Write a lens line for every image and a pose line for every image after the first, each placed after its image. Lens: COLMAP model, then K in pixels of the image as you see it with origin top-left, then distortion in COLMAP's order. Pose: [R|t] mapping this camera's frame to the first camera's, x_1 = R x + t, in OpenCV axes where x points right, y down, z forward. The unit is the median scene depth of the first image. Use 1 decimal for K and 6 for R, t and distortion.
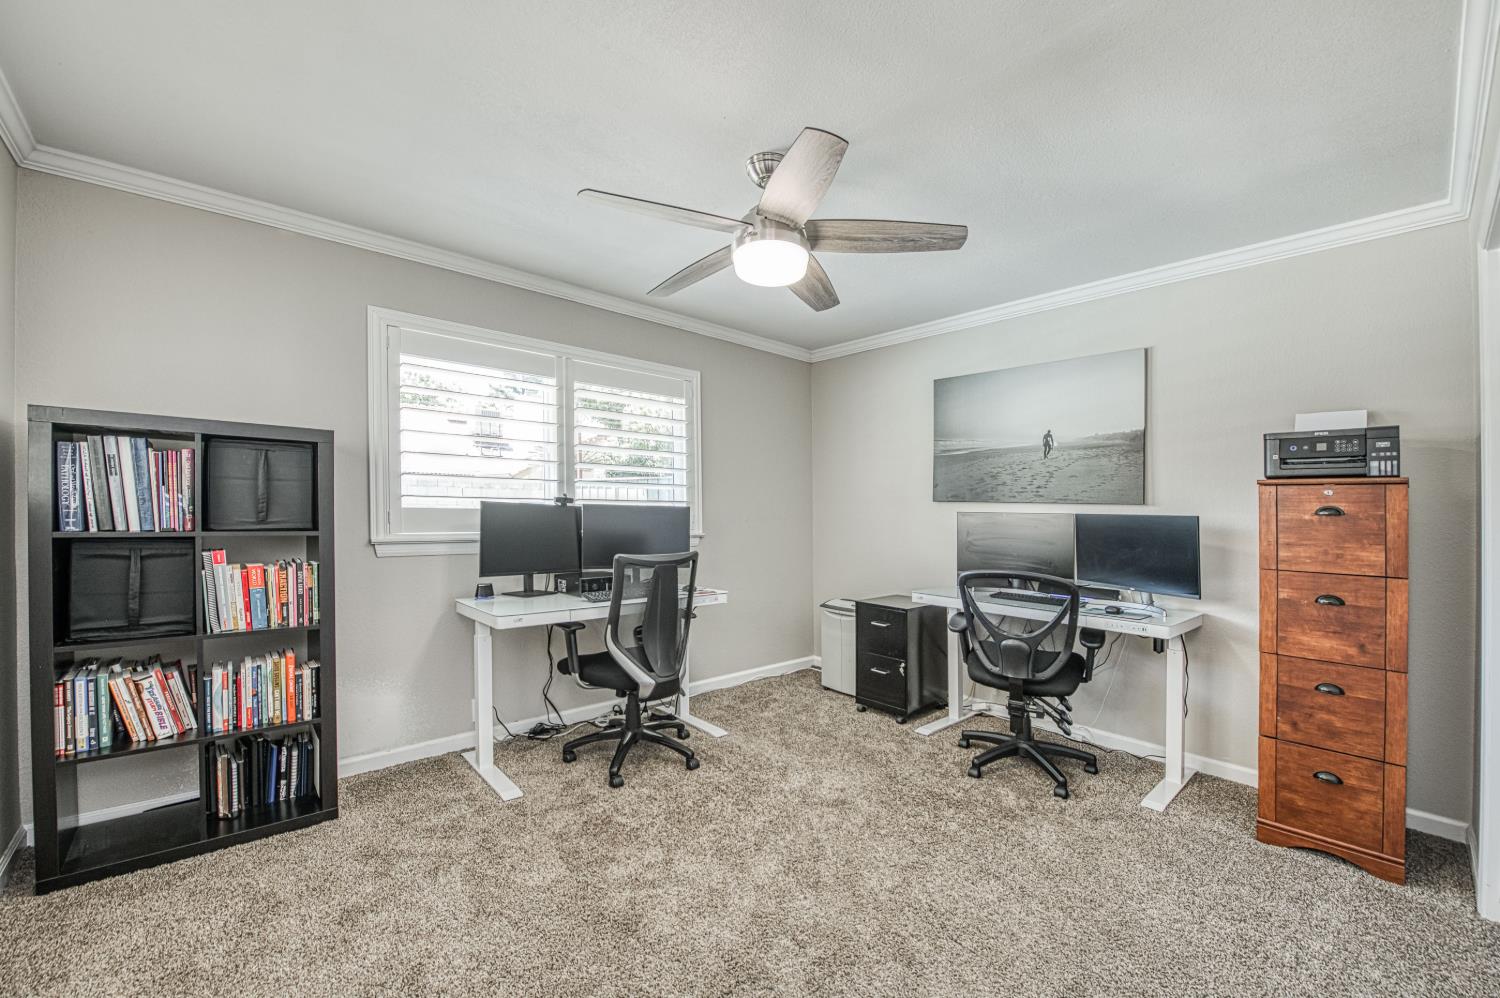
lens RADIAL K [[612.2, 0, 767.2], [0, 612.2, 500.1], [0, 0, 1]] dist [-0.017328, -0.000271]
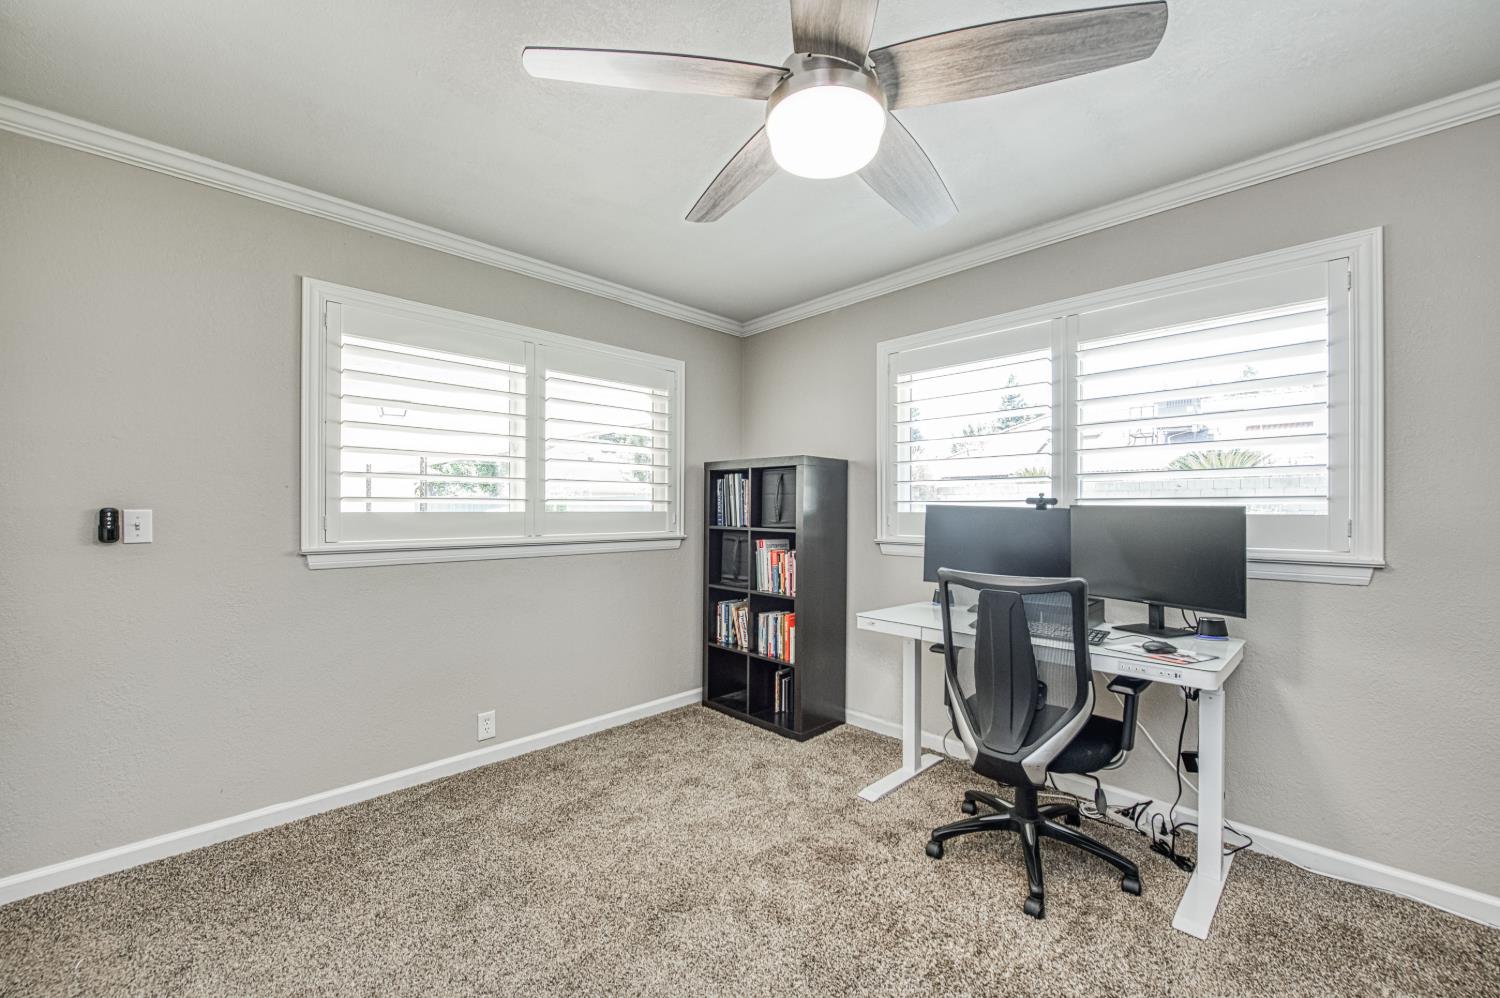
lens RADIAL K [[604.8, 0, 745.3], [0, 604.8, 517.4], [0, 0, 1]] dist [0.000030, -0.000098]
pose [[0.019885, -0.000717, -0.999802, 0.630830], [0.014212, 0.999899, -0.000434, 0.022860], [0.999701, -0.014201, 0.019893, 0.847789]]
